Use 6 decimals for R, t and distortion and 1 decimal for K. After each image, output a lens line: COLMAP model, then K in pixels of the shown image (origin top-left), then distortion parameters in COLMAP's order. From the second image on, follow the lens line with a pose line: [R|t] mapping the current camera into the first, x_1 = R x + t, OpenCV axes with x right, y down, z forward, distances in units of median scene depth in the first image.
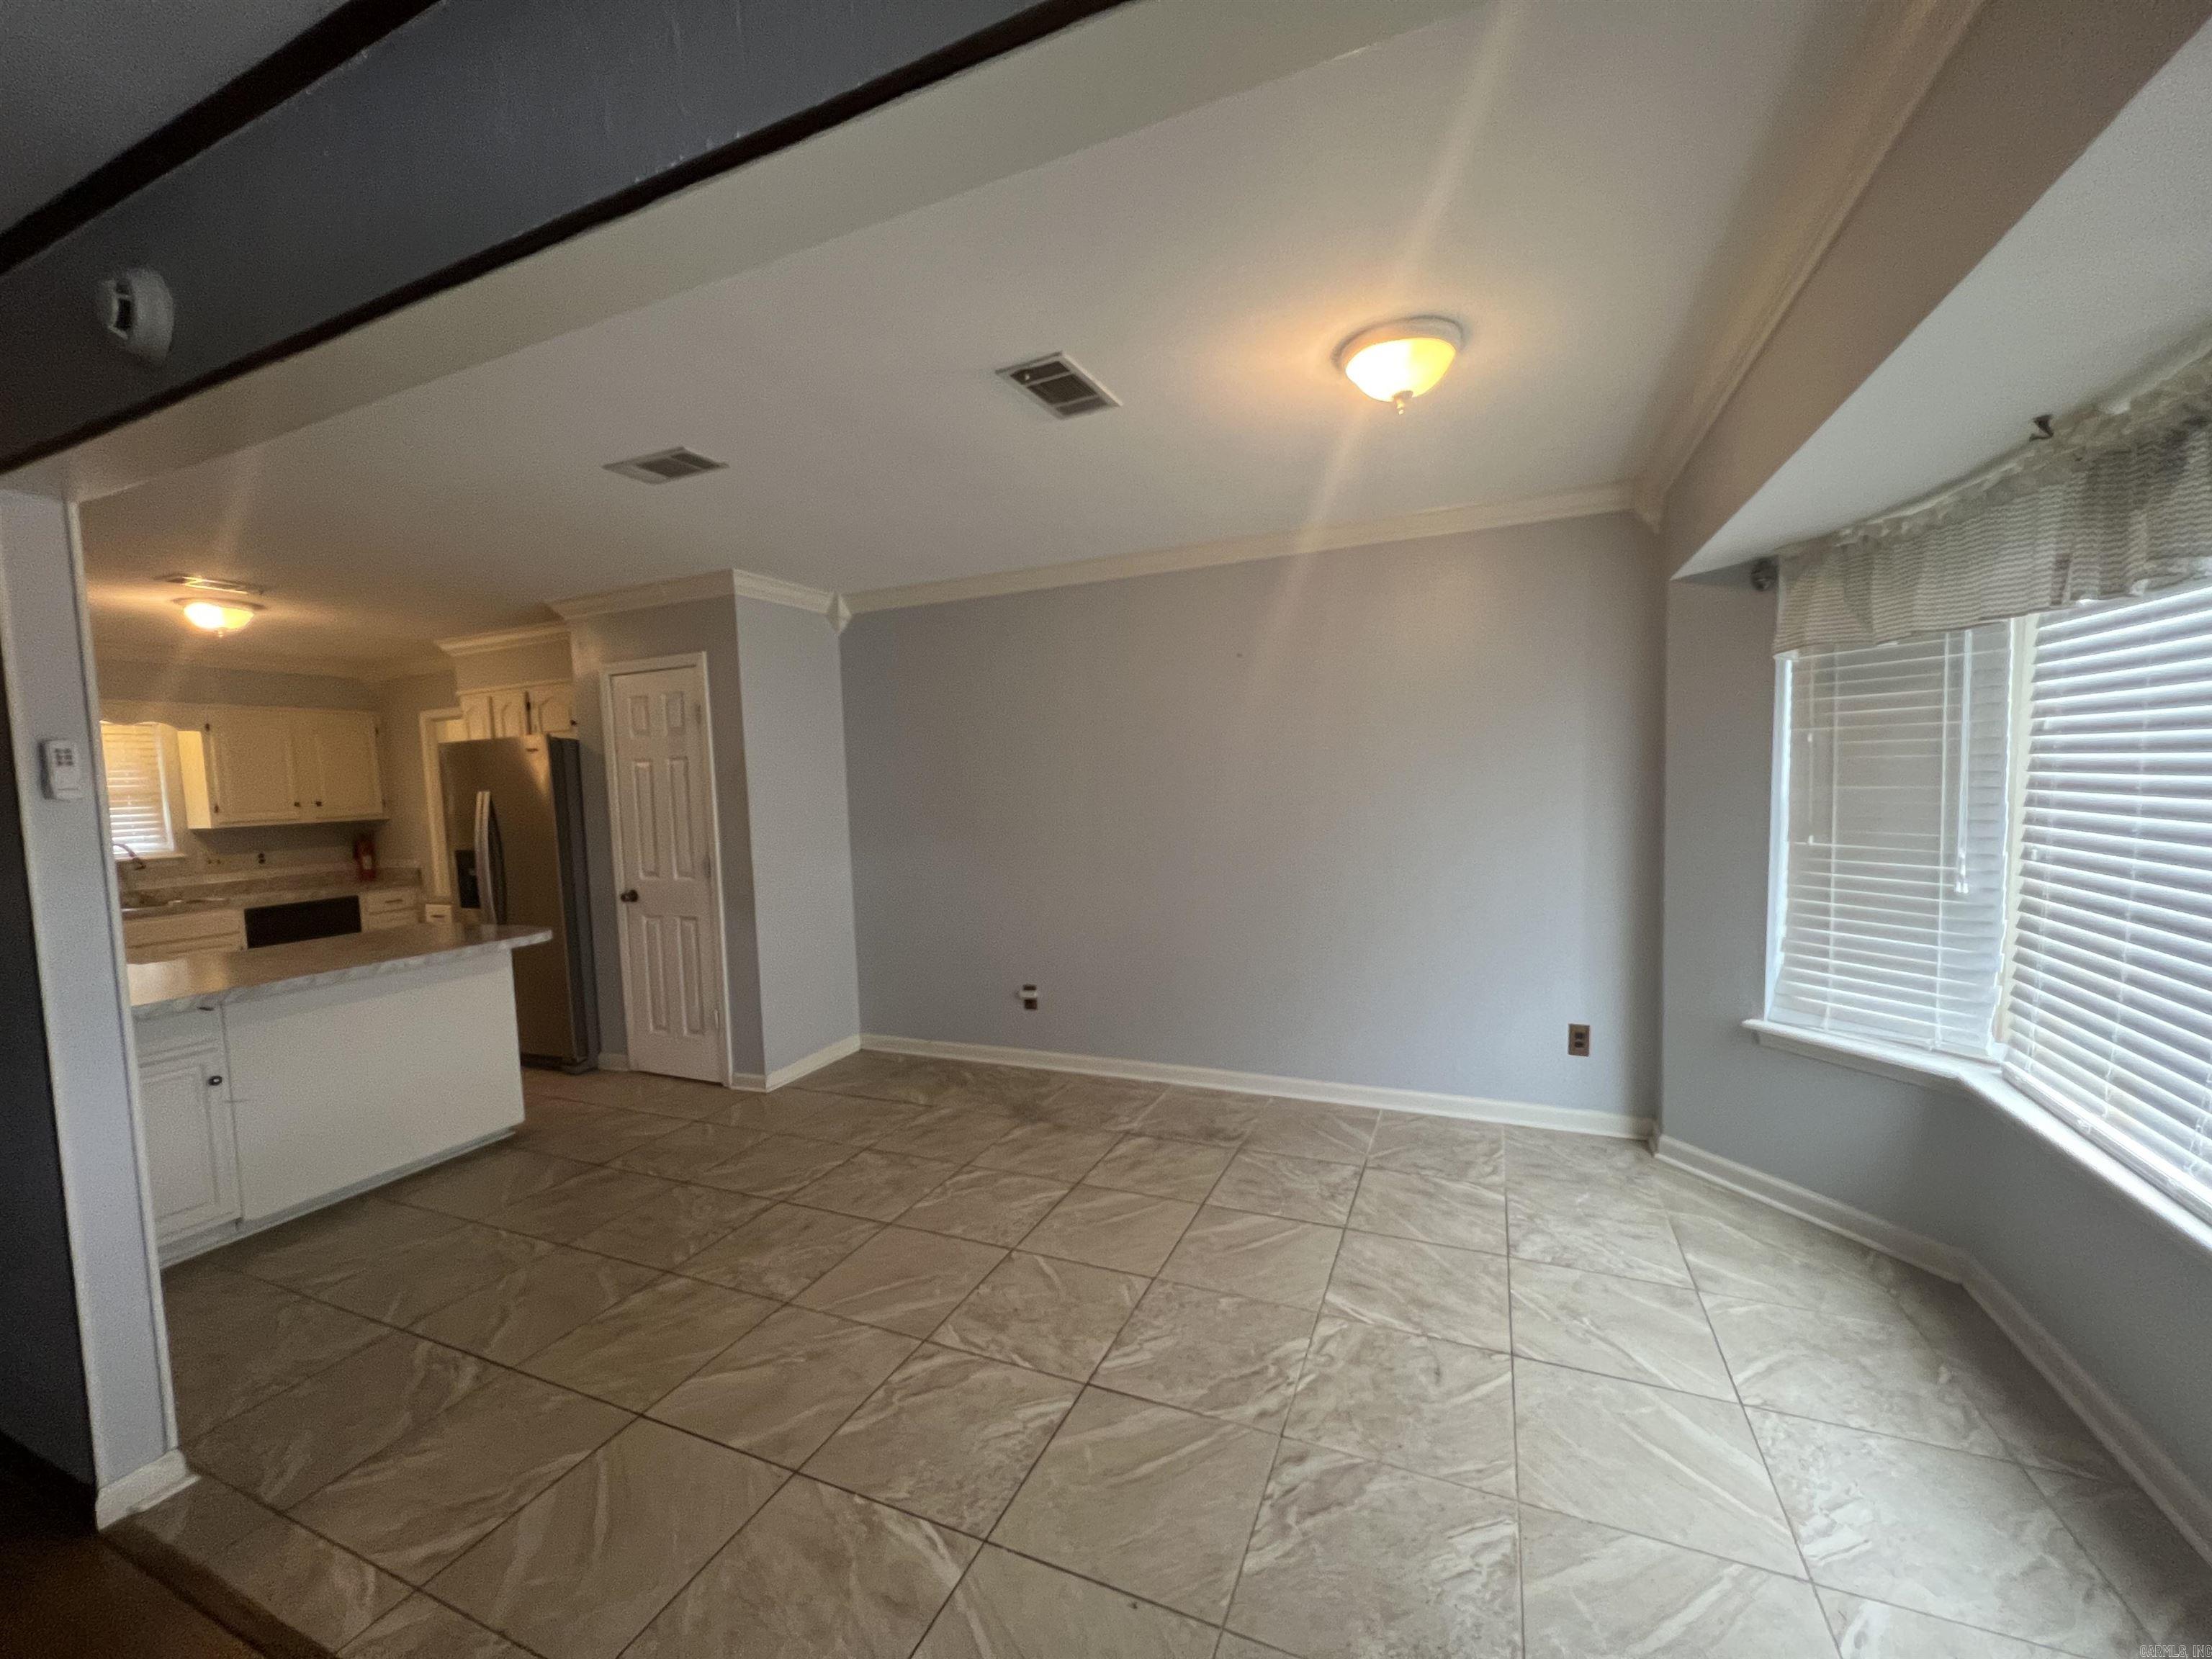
lens RADIAL K [[880.8, 0, 1103.3], [0, 880.8, 843.2], [0, 0, 1]] dist [-0.001015, 0.000213]
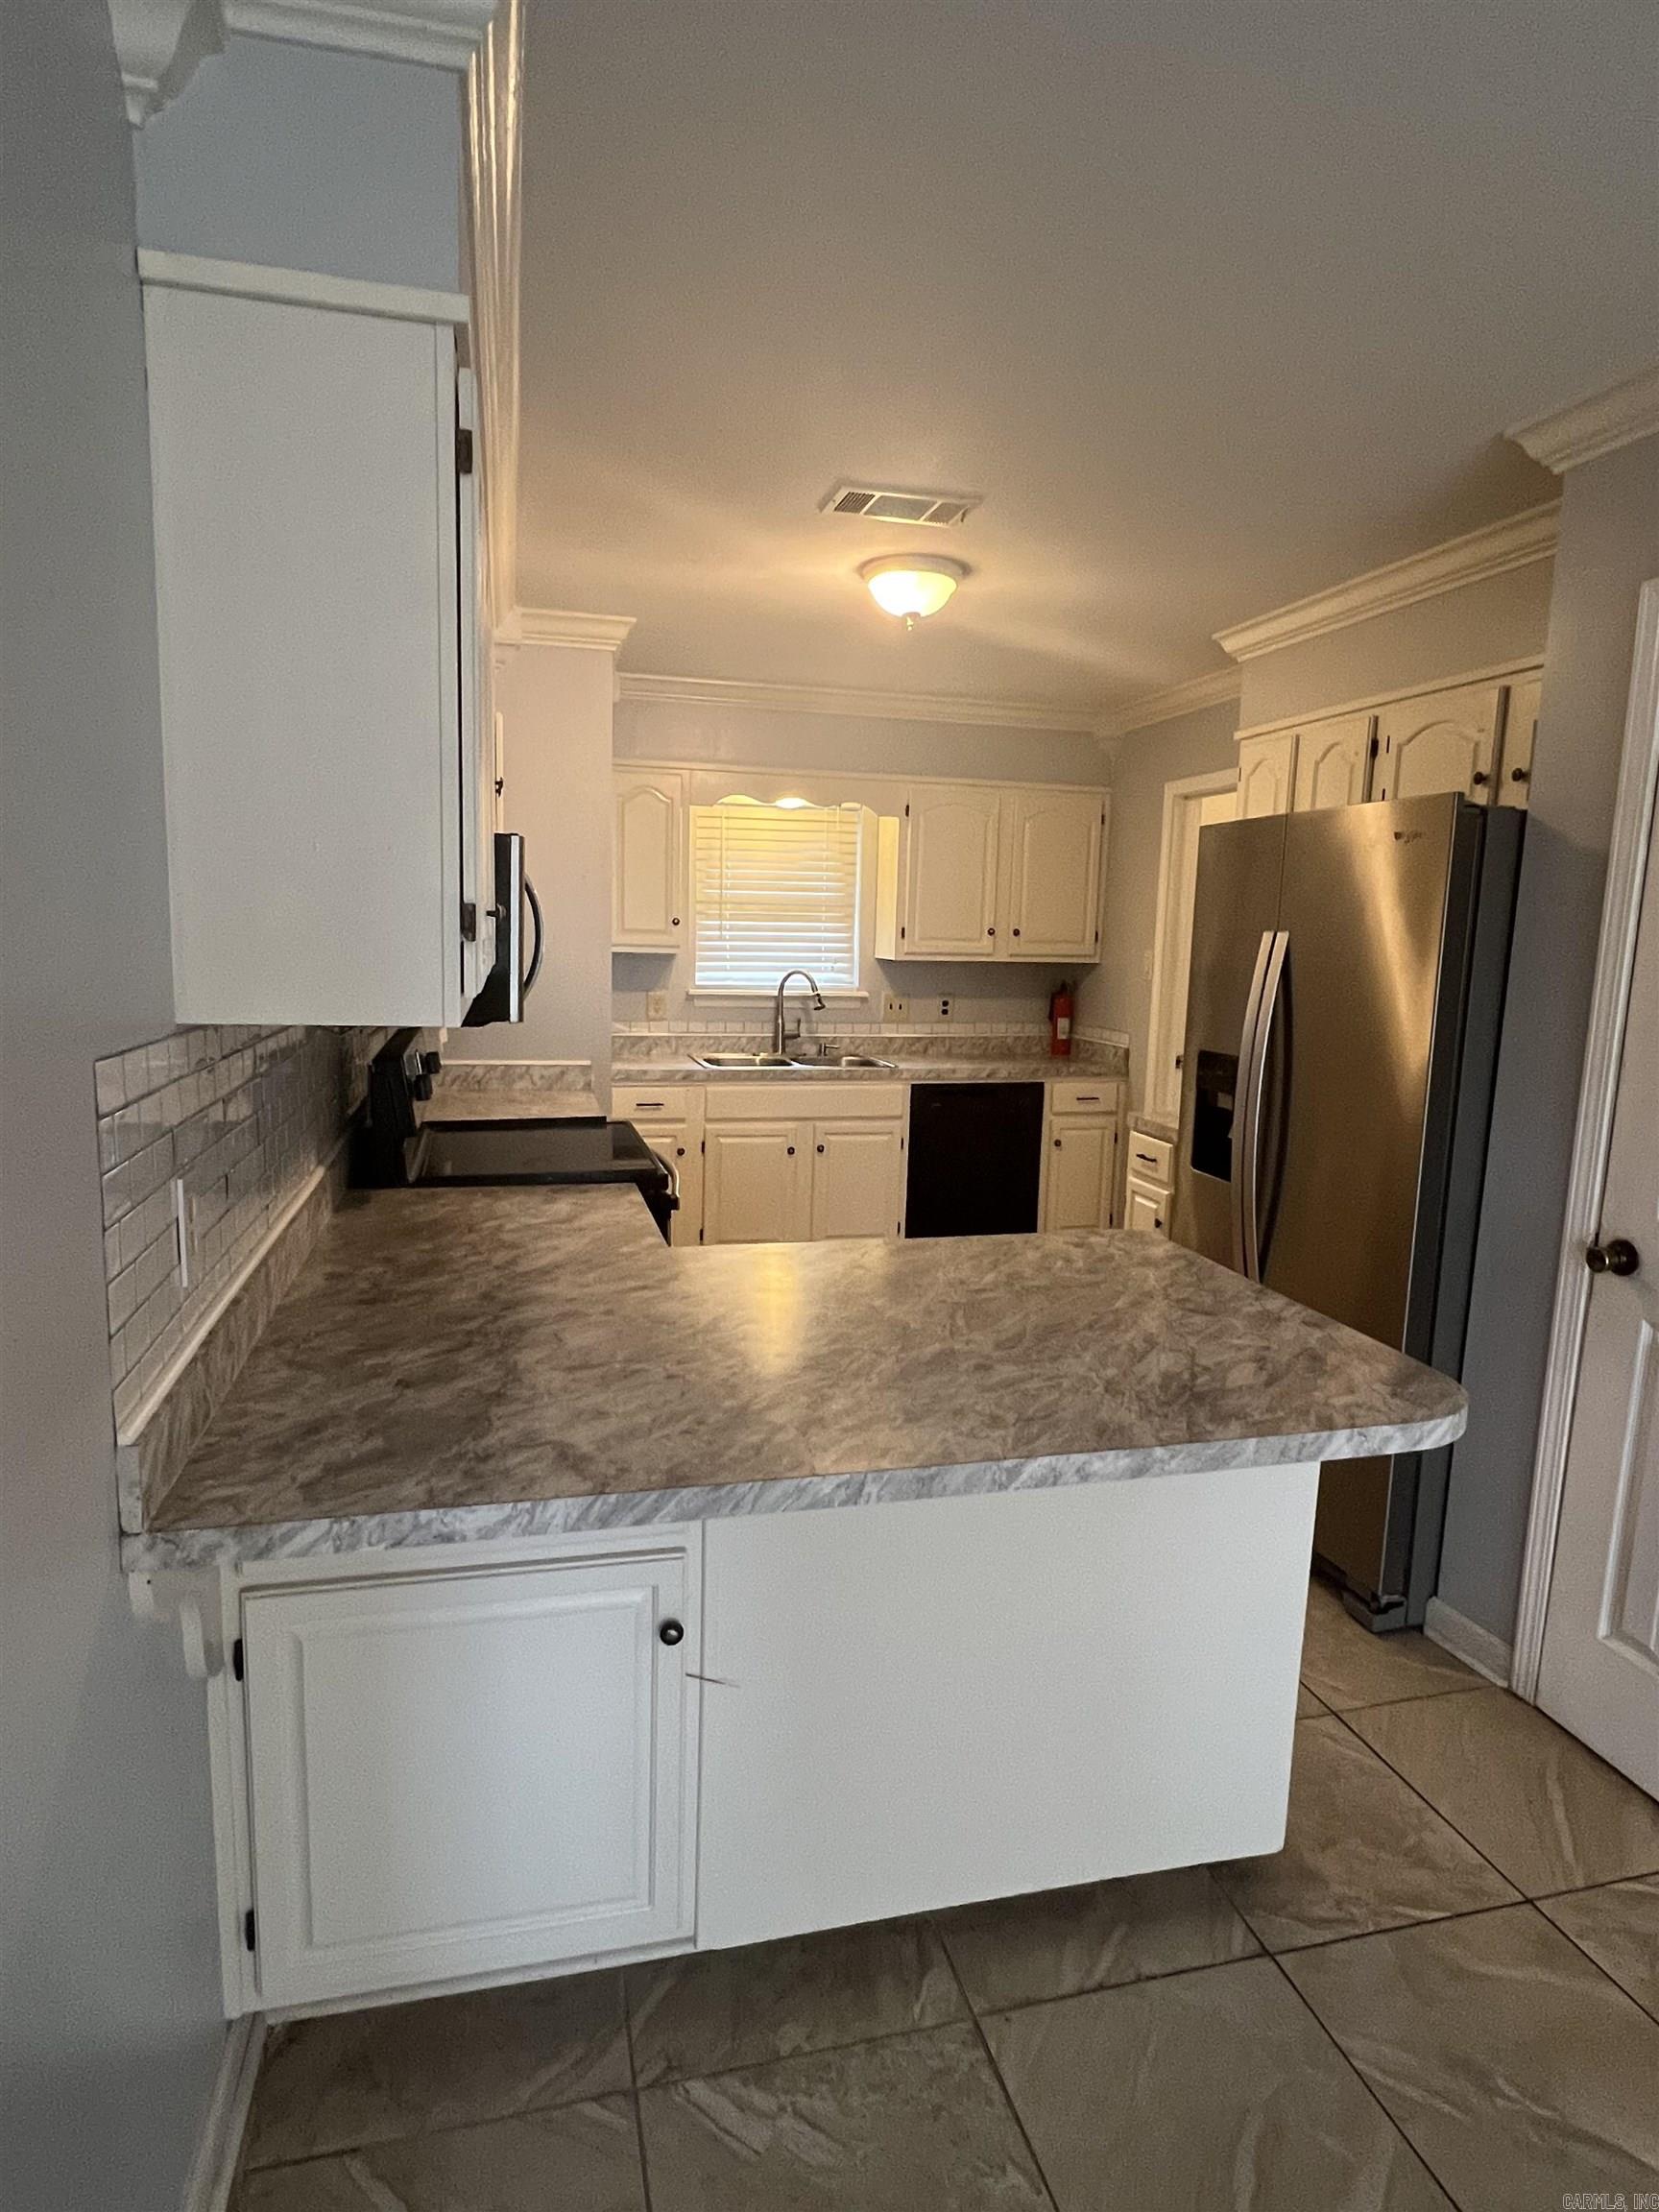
lens RADIAL K [[1215.4, 0, 829.5], [0, 1215.4, 1106.0], [0, 0, 1]] dist [-0.021099, 0.000004]
pose [[0.620978, 0.168275, -0.765552, -0.316169], [-0.105897, 0.985740, 0.130776, -0.024750], [0.776642, -0.000139, 0.629943, 0.384271]]
